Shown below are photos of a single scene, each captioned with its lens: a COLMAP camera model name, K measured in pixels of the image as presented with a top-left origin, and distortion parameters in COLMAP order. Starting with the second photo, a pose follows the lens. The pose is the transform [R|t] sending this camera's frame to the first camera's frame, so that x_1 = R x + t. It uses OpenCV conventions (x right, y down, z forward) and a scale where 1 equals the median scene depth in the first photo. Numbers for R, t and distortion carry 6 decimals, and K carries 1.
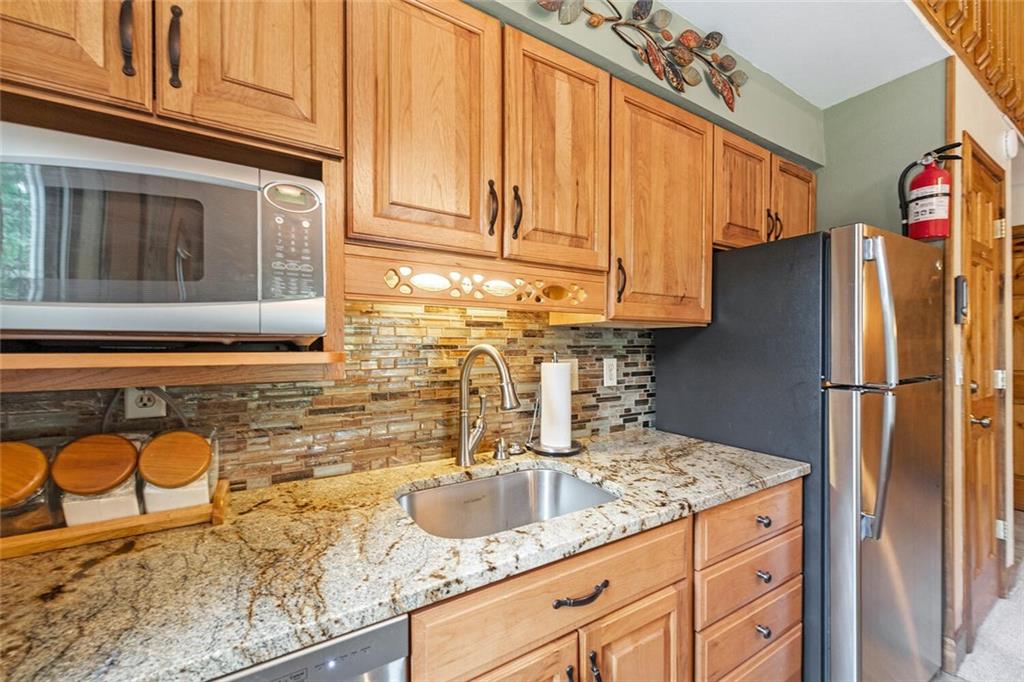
lens RADIAL K [[403.4, 0, 511.9], [0, 403.4, 342.2], [0, 0, 1]] dist [0.005572, -0.000453]
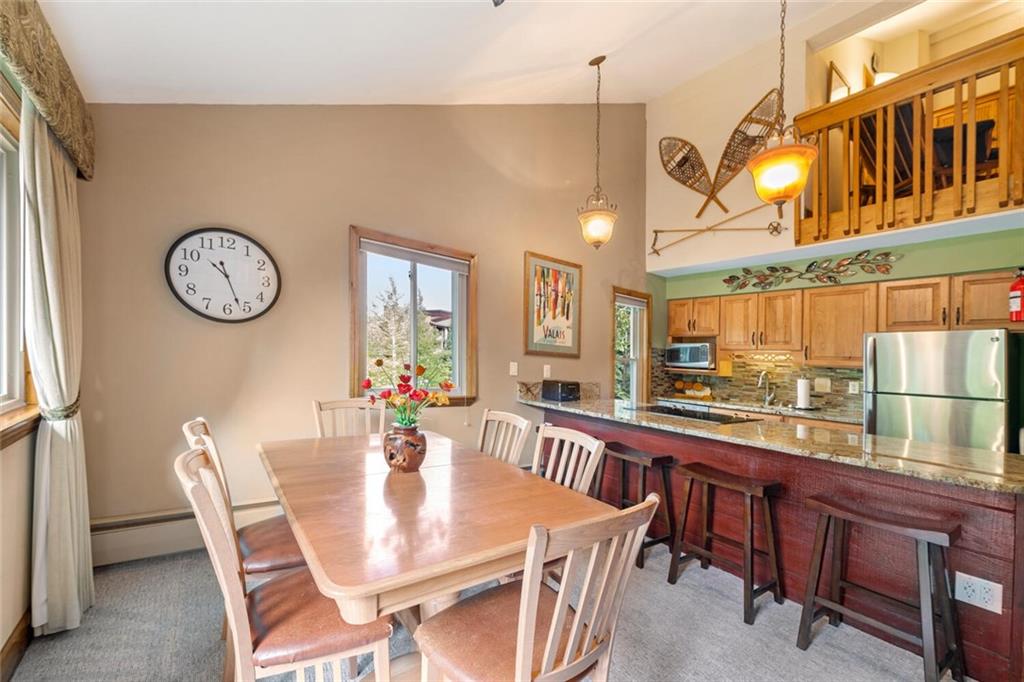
lens RADIAL K [[395.5, 0, 505.5], [0, 395.5, 341.2], [0, 0, 1]] dist [0.044725, -0.014531]
pose [[0.071914, -0.033042, -0.996863, 3.481654], [-0.048227, 0.998167, -0.036565, -0.032083], [0.996244, 0.050705, 0.070189, -1.634618]]
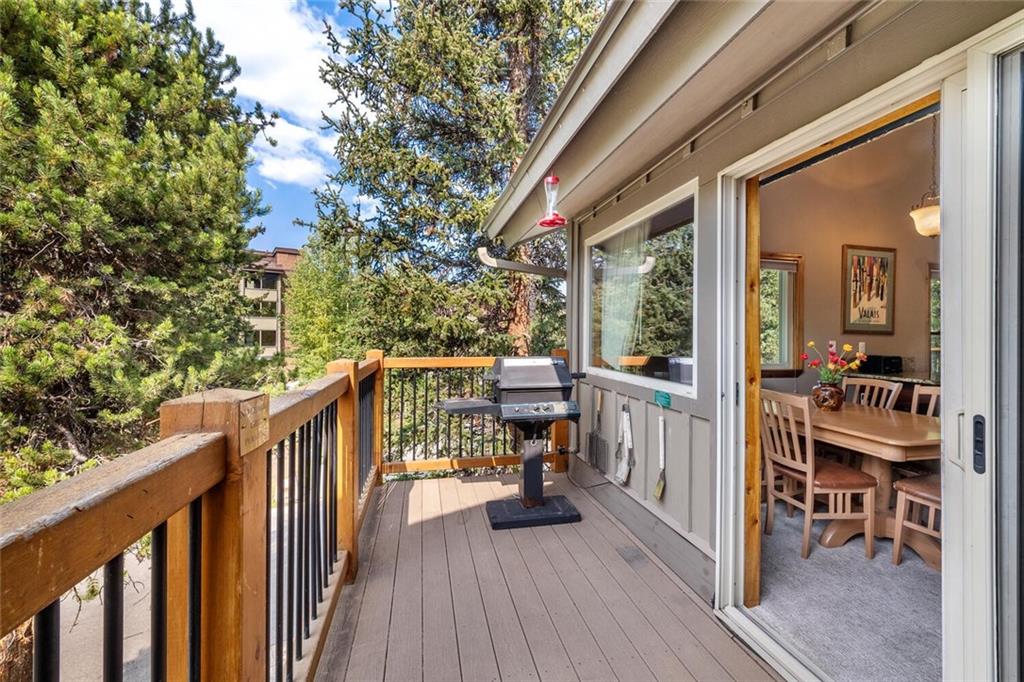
lens RADIAL K [[401.9, 0, 509.3], [0, 401.9, 340.6], [0, 0, 1]] dist [0.003643, -0.000348]
pose [[-0.319442, 0.004964, -0.947593, 4.879423], [-0.002962, 0.999976, 0.006237, 0.001303], [0.947601, 0.004799, -0.319420, -3.003889]]
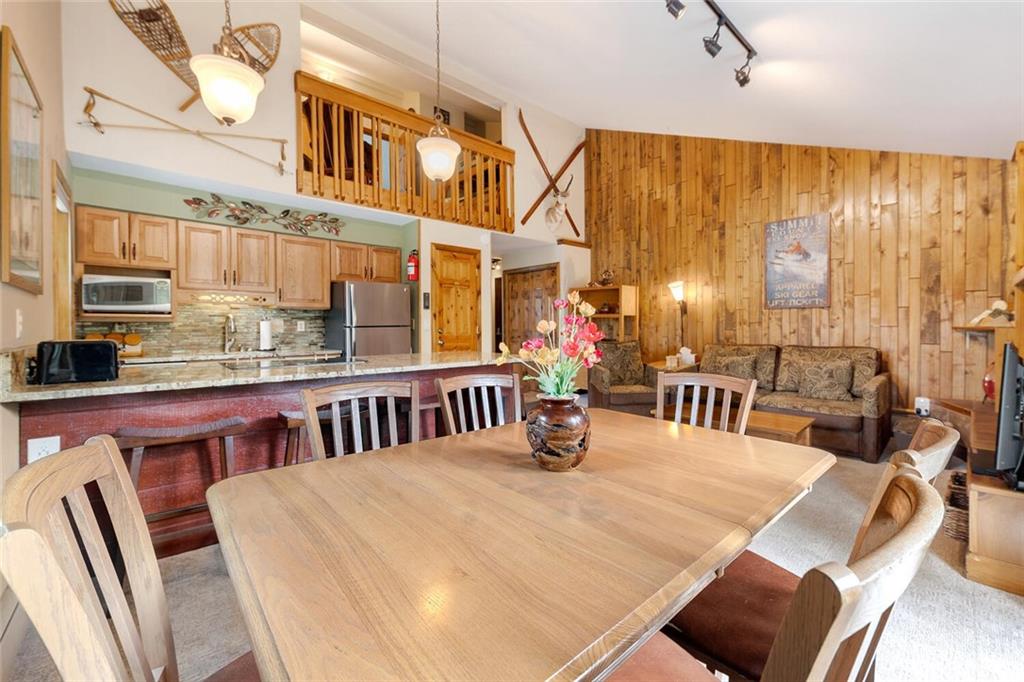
lens RADIAL K [[407.5, 0, 515.3], [0, 407.5, 330.5], [0, 0, 1]] dist [0.002021, -0.000294]
pose [[0.981945, -0.005811, 0.189076, 1.665659], [0.002967, 0.999878, 0.015325, 0.093962], [-0.189142, -0.014487, 0.981843, -2.863753]]
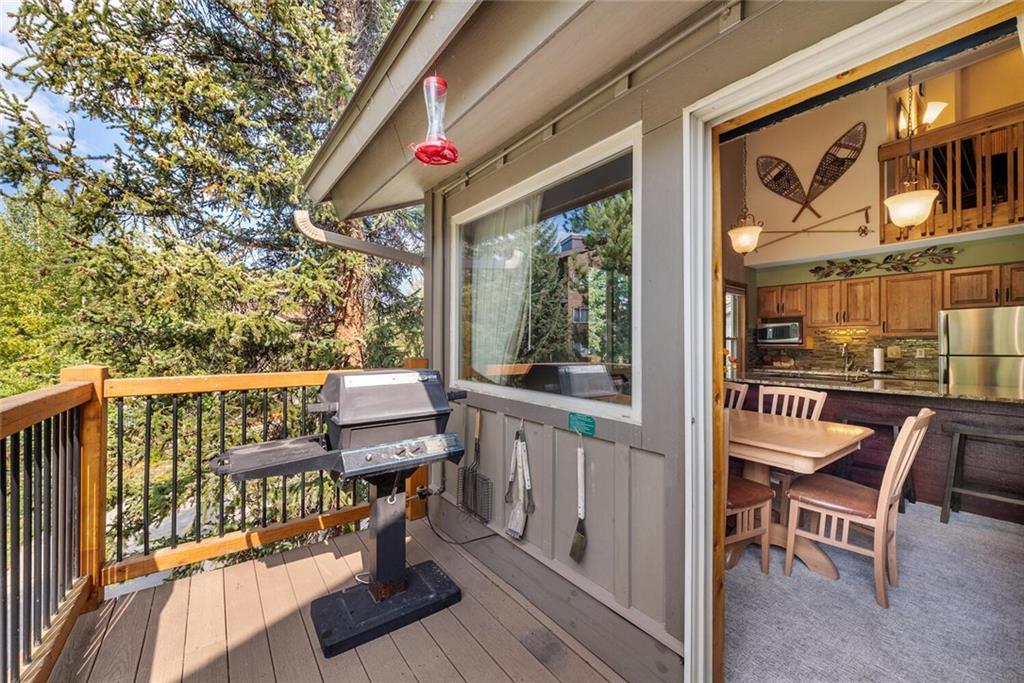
lens RADIAL K [[403.4, 0, 511.9], [0, 403.4, 342.7], [0, 0, 1]] dist [0.005572, -0.000453]
pose [[0.100776, -0.004347, -0.994900, 4.222546], [0.001572, 0.999990, -0.004210, 0.007356], [0.994908, -0.001140, 0.100782, -3.311902]]
